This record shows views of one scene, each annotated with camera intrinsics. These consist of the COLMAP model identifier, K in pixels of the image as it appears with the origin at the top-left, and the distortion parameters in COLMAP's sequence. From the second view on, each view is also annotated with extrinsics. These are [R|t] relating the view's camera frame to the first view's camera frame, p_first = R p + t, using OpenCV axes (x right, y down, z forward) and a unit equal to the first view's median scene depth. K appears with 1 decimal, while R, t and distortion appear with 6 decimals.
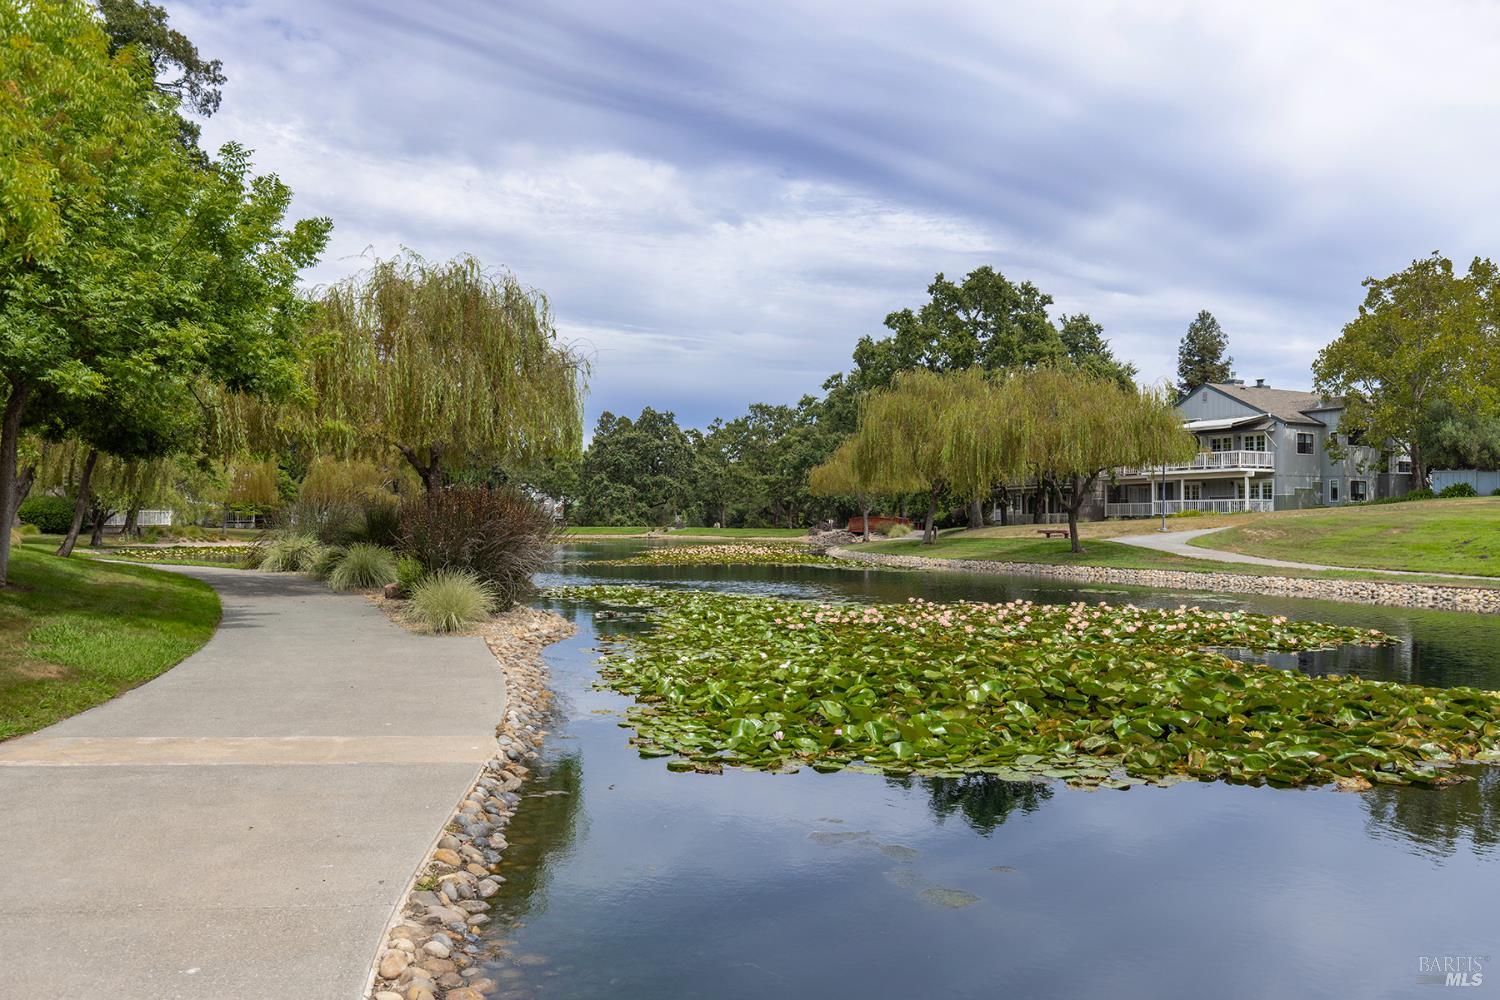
lens RADIAL K [[1167.7, 0, 748.2], [0, 1167.7, 504.5], [0, 0, 1]] dist [0.033200, 0.001343]
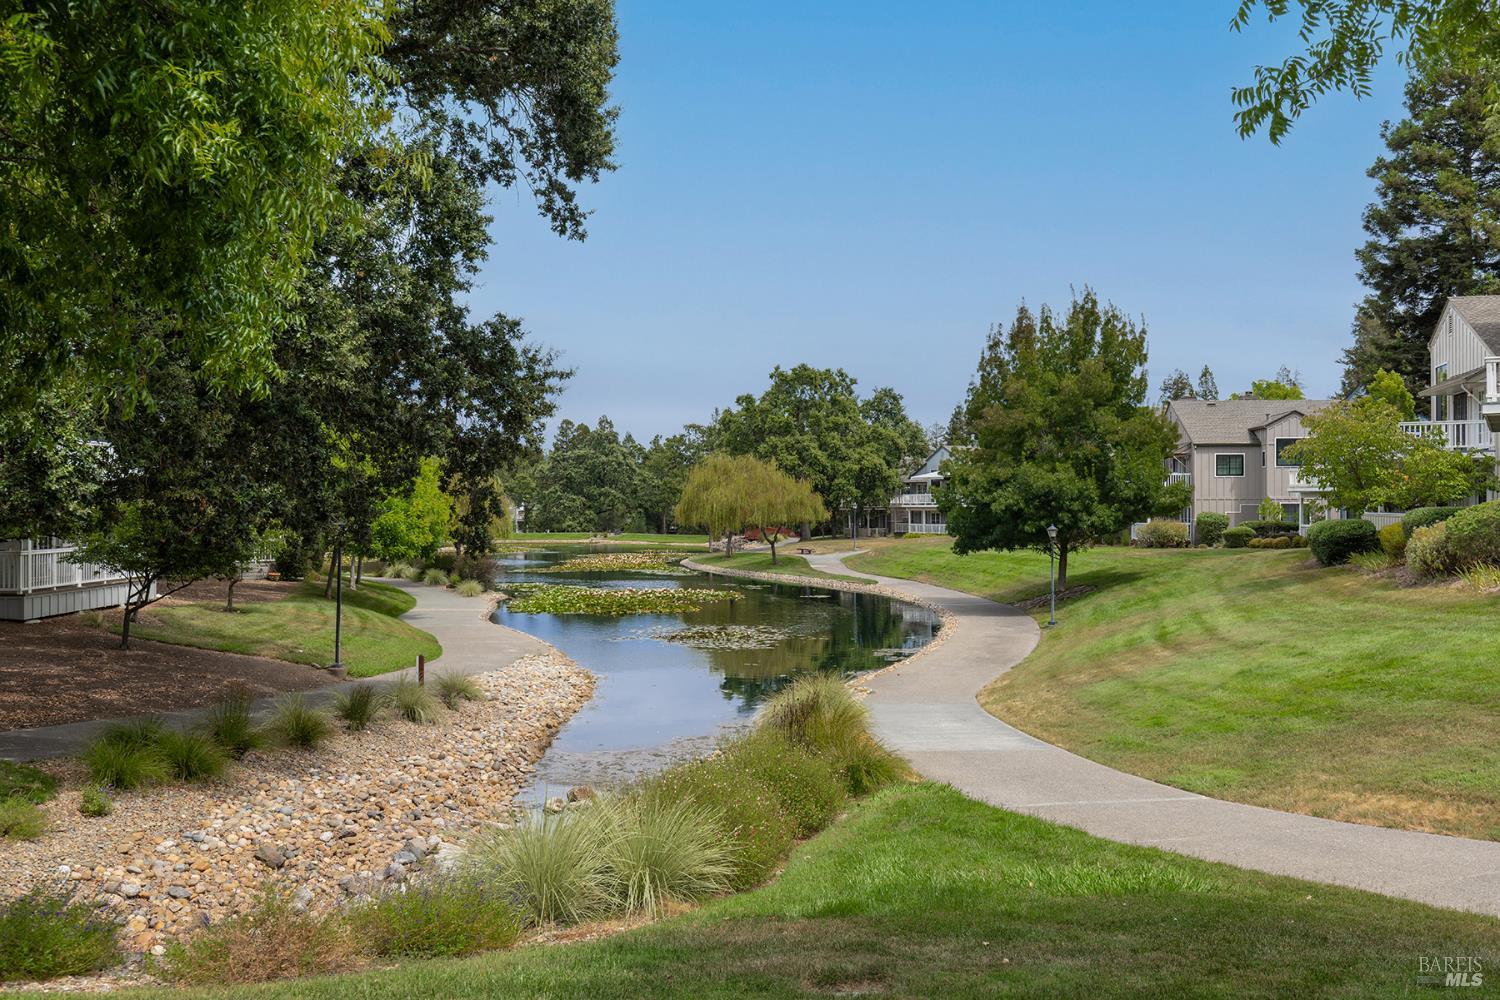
lens RADIAL K [[1334.4, 0, 751.6], [0, 1334.4, 497.6], [0, 0, 1]] dist [-0.049023, -0.003075]
pose [[0.999972, -0.005012, 0.005485, 0.069187], [0.004970, 0.999959, 0.007588, -0.026289], [-0.005523, -0.007560, 0.999956, -0.364369]]
